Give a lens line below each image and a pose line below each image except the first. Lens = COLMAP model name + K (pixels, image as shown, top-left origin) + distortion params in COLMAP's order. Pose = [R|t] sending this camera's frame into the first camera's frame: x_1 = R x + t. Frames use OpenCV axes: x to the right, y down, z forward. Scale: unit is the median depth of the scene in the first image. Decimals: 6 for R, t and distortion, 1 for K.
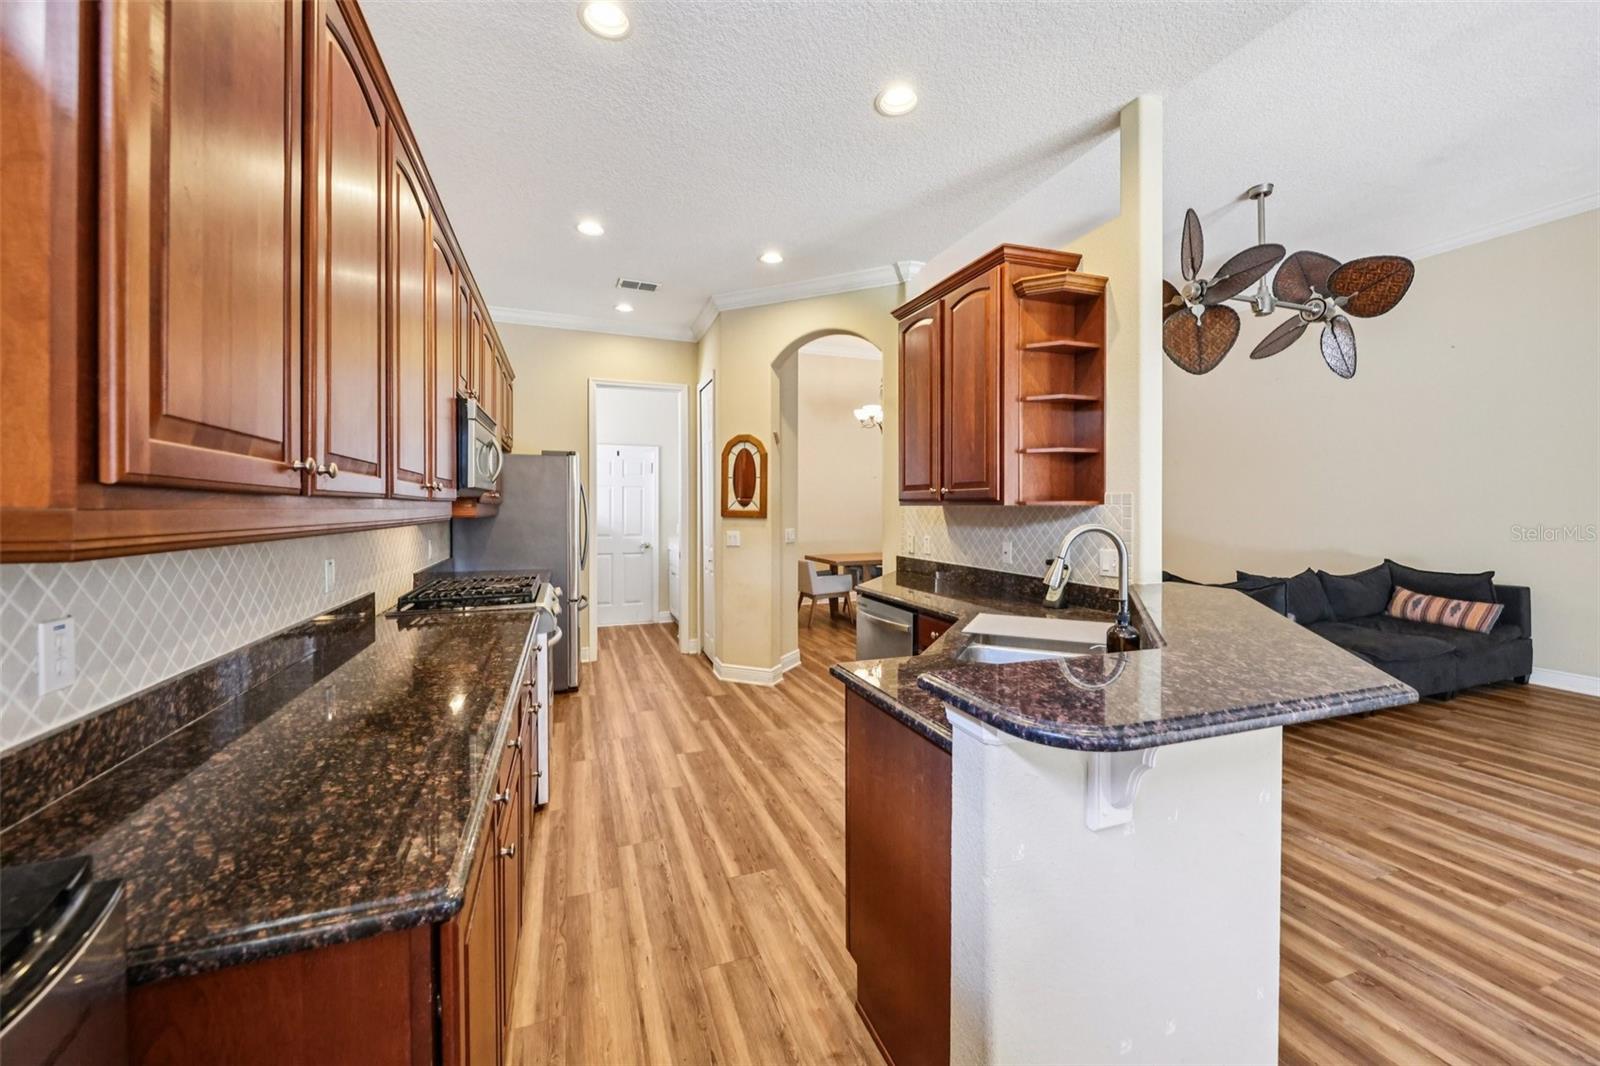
lens RADIAL K [[612.5, 0, 800.2], [0, 612.5, 504.9], [0, 0, 1]] dist [0.000881, -0.002361]
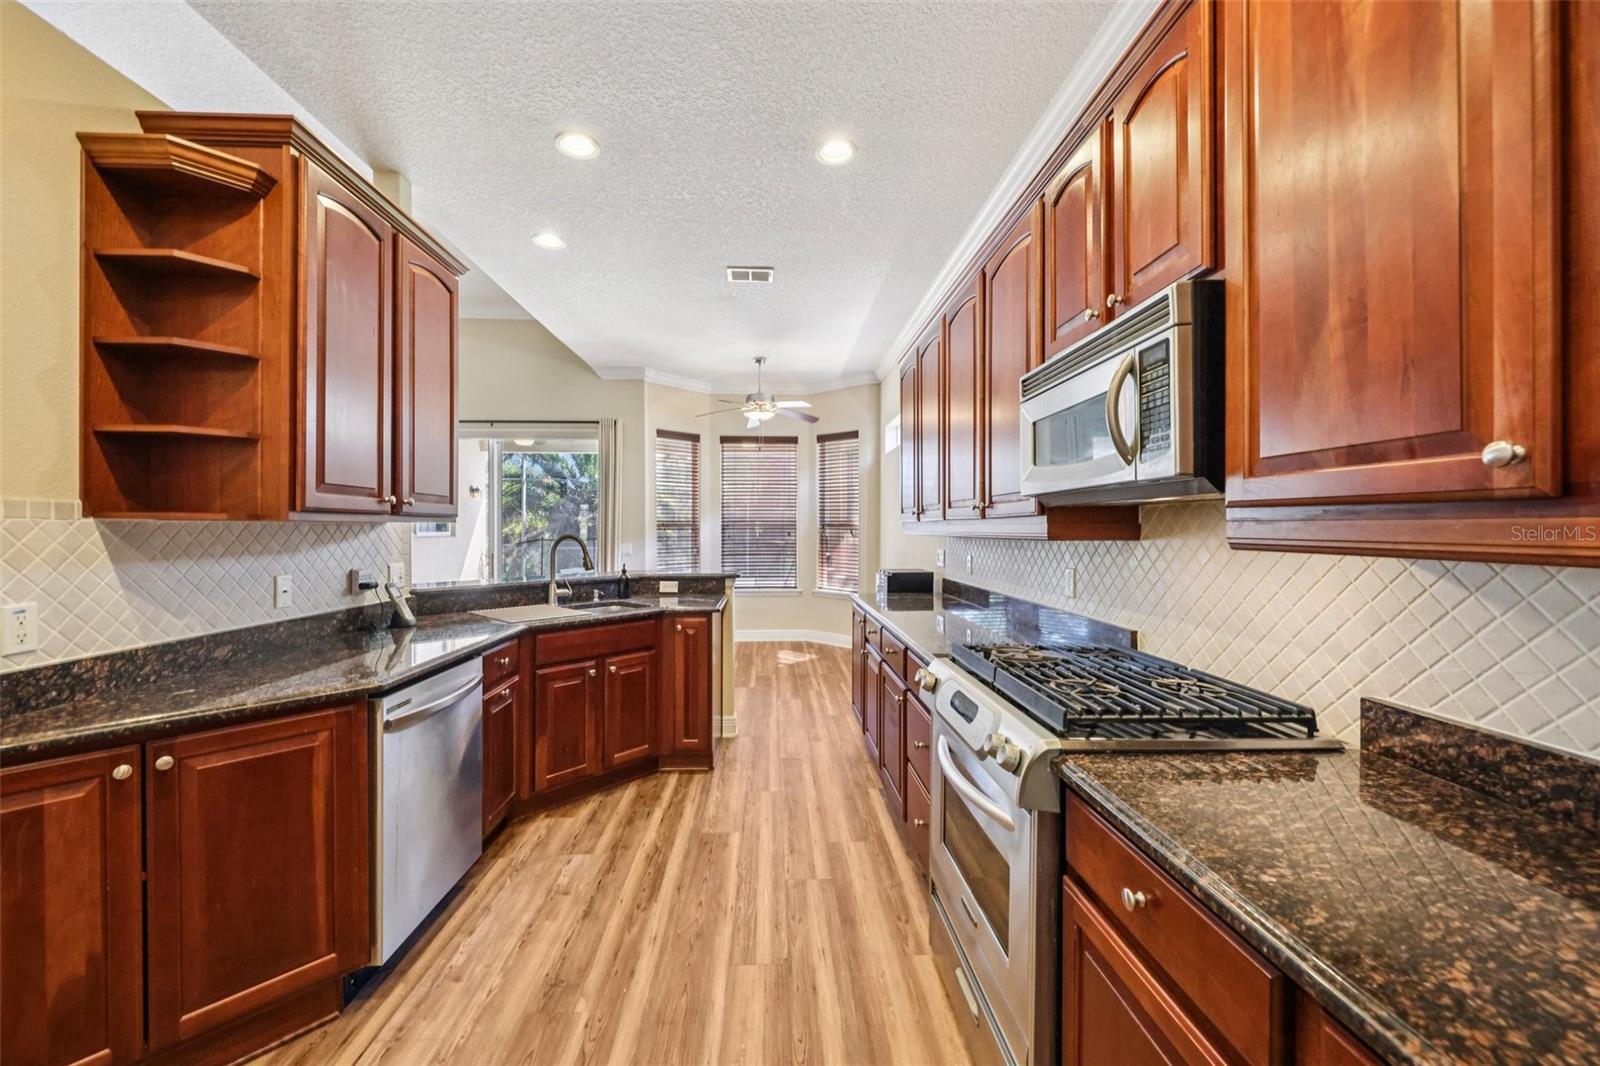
lens RADIAL K [[612.5, 0, 802.4], [0, 612.5, 533.0], [0, 0, 1]] dist [0.000881, -0.002361]
pose [[-0.954043, -0.004270, 0.299640, -0.574006], [-0.003570, 0.999989, 0.002882, 0.014122], [-0.299650, 0.001680, -0.954048, 2.053499]]
